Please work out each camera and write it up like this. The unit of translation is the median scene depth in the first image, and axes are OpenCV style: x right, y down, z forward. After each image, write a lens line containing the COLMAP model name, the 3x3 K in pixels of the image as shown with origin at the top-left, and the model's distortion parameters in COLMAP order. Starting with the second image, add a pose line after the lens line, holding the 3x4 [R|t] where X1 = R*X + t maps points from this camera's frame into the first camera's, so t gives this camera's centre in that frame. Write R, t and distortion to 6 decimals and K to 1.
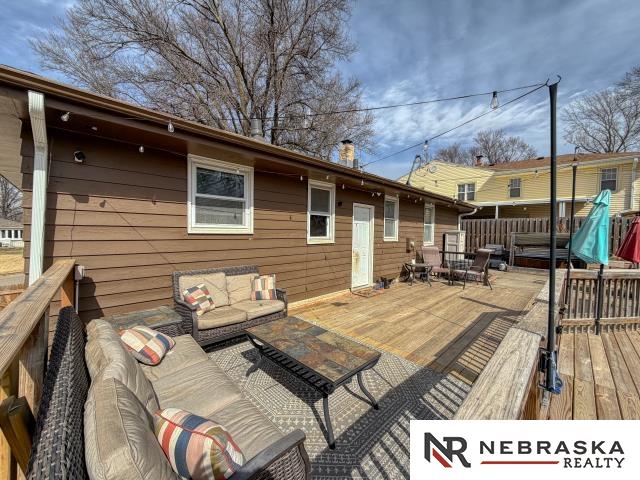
lens RADIAL K [[254.5, 0, 321.7], [0, 254.5, 234.6], [0, 0, 1]] dist [0.002101, -0.000265]
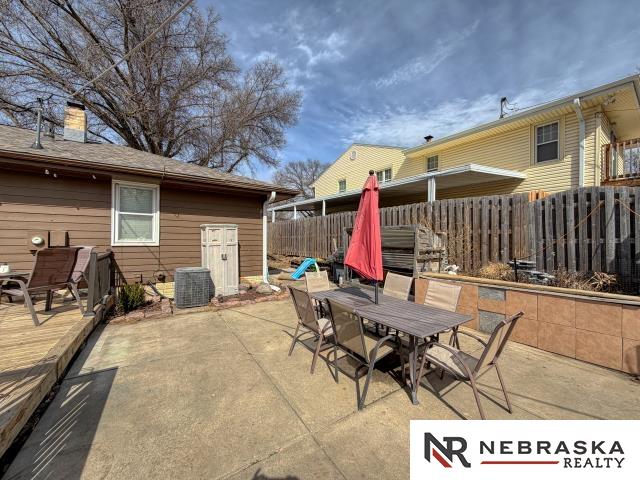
lens RADIAL K [[254.5, 0, 317.1], [0, 254.5, 235.0], [0, 0, 1]] dist [0.002101, -0.000265]
pose [[0.986612, -0.008066, -0.162883, 1.413304], [0.002840, 0.999474, -0.032292, 0.052841], [0.163058, 0.031398, 0.986117, 0.661348]]
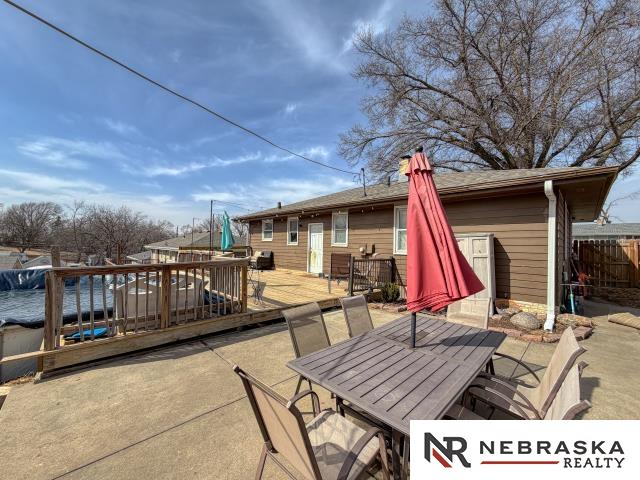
lens RADIAL K [[254.5, 0, 326.1], [0, 254.5, 244.3], [0, 0, 1]] dist [0.002101, -0.000265]
pose [[0.010011, -0.021888, -0.999710, 1.741451], [-0.031802, 0.999248, -0.022197, 0.049872], [0.999444, 0.032015, 0.009307, 1.027143]]
